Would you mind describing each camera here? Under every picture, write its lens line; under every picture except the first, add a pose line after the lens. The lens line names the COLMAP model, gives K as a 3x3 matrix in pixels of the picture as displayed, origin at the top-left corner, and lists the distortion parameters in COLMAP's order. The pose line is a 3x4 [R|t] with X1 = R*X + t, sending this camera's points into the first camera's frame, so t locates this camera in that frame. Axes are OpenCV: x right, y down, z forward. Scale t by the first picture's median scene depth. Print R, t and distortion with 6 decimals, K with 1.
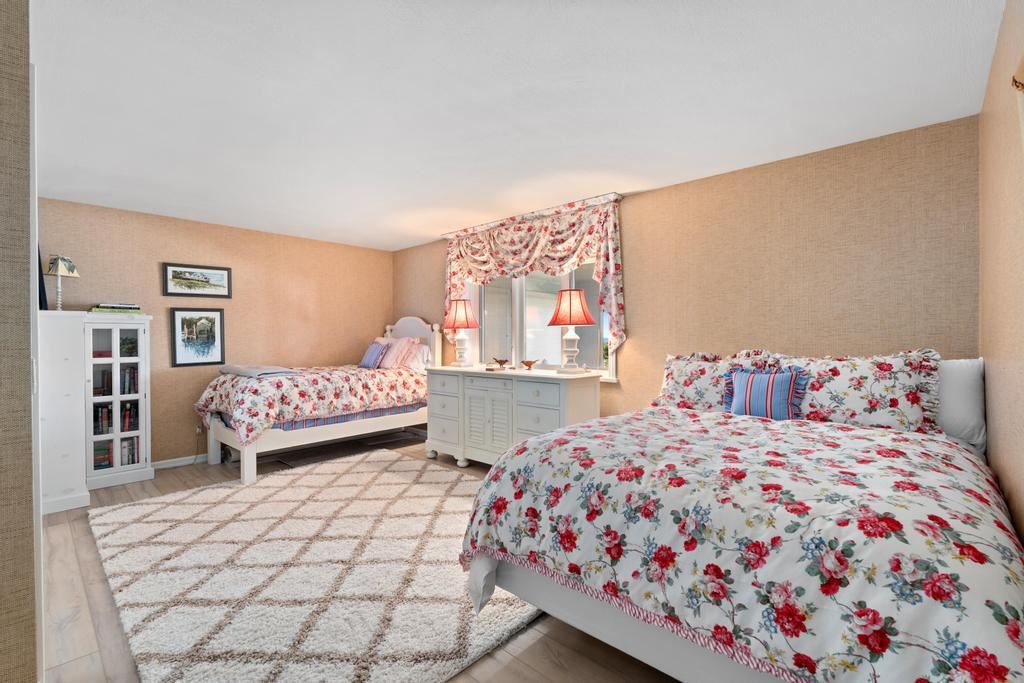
lens RADIAL K [[458.7, 0, 518.2], [0, 458.7, 339.2], [0, 0, 1]] dist [-0.003634, -0.000032]
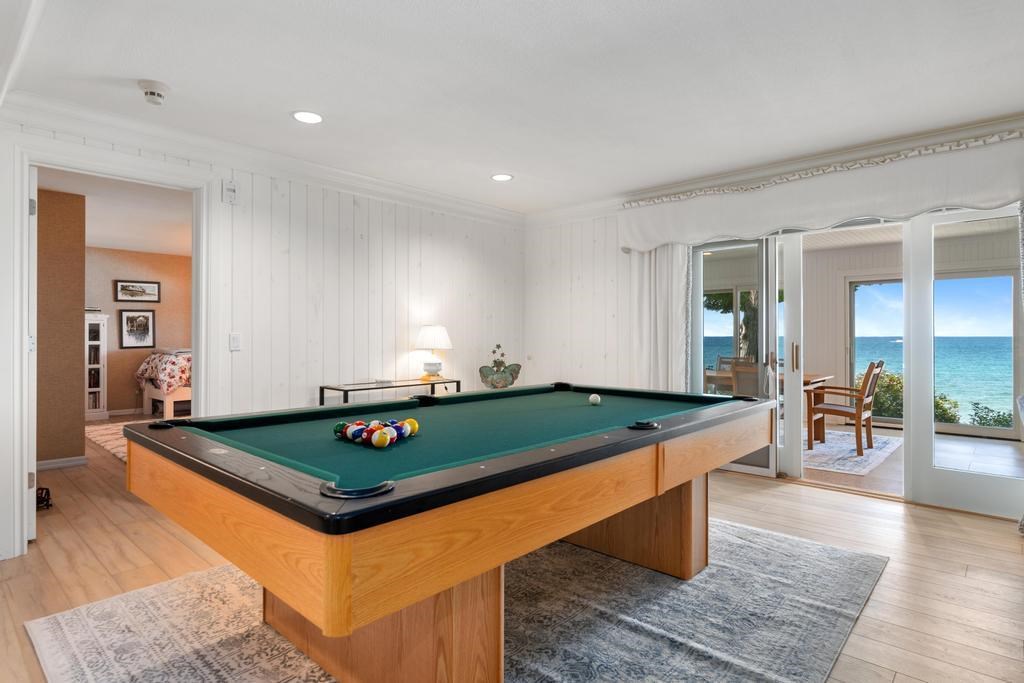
lens RADIAL K [[532.9, 0, 510.2], [0, 532.9, 335.1], [0, 0, 1]] dist [-0.000263, -0.002568]
pose [[0.999922, 0.009223, 0.008458, 0.523891], [-0.009228, 0.999957, 0.000598, 0.003094], [-0.008452, -0.000676, 0.999964, -0.779316]]
